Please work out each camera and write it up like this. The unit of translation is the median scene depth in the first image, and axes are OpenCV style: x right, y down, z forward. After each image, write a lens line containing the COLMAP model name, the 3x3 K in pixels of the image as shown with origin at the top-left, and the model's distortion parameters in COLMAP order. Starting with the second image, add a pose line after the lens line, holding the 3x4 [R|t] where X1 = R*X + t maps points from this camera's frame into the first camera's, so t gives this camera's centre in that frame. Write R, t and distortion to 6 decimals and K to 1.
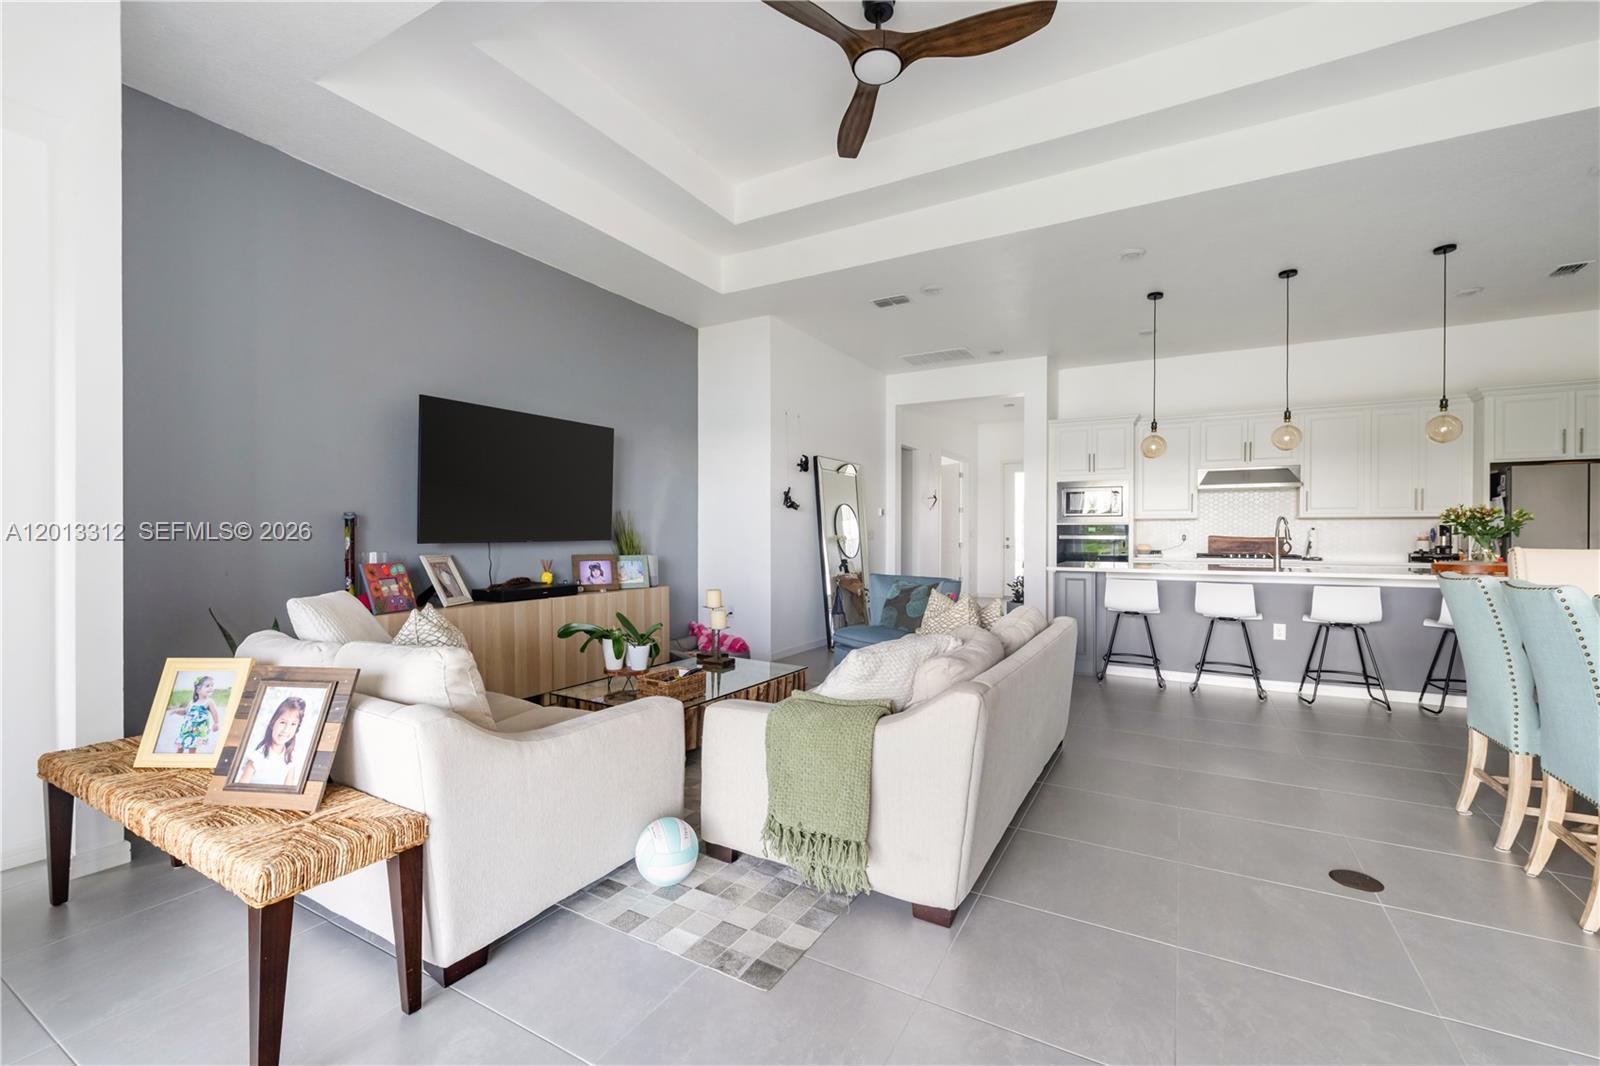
lens RADIAL K [[669.1, 0, 807.3], [0, 669.1, 533.3], [0, 0, 1]] dist [0.000974, 0.000226]
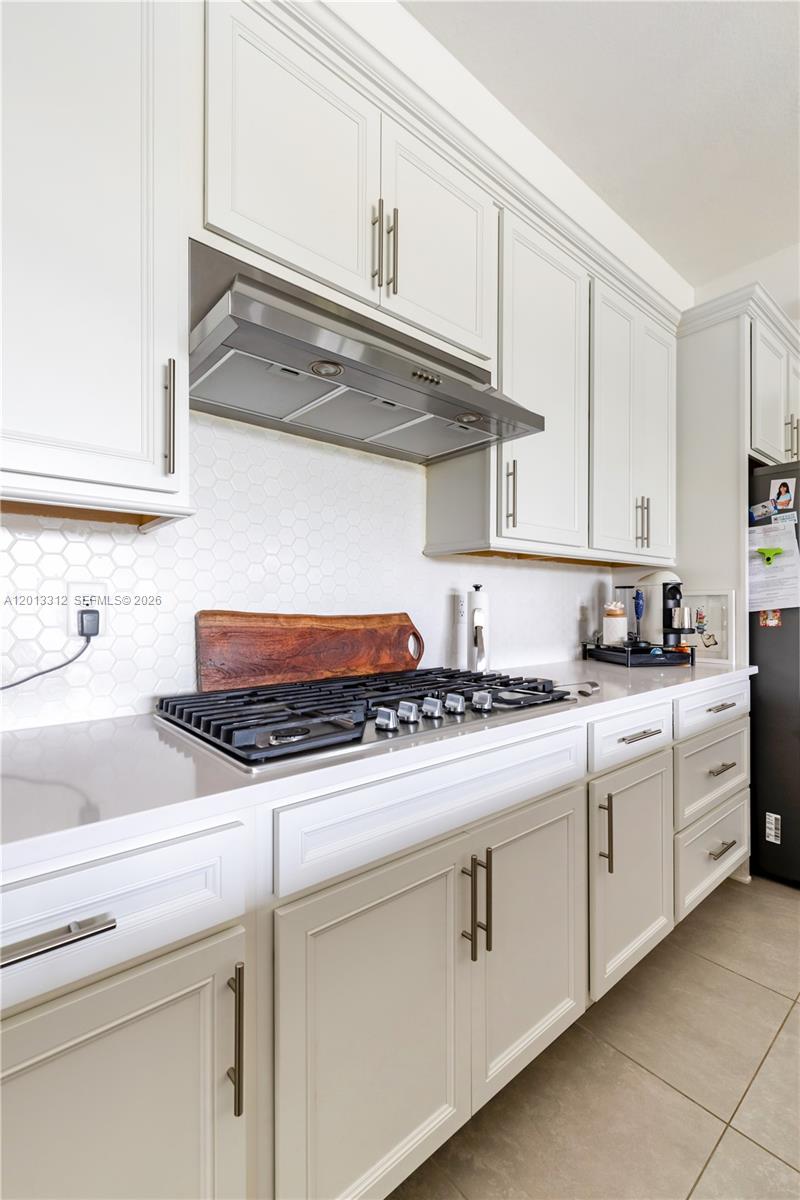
lens RADIAL K [[521.8, 0, 402.9], [0, 521.8, 606.8], [0, 0, 1]] dist [-0.000691, 0.000040]
pose [[0.344920, -0.004980, 0.938619, 0.631703], [0.000956, 0.999987, 0.004954, 0.002006], [-0.938632, -0.000811, 0.344920, 1.203724]]
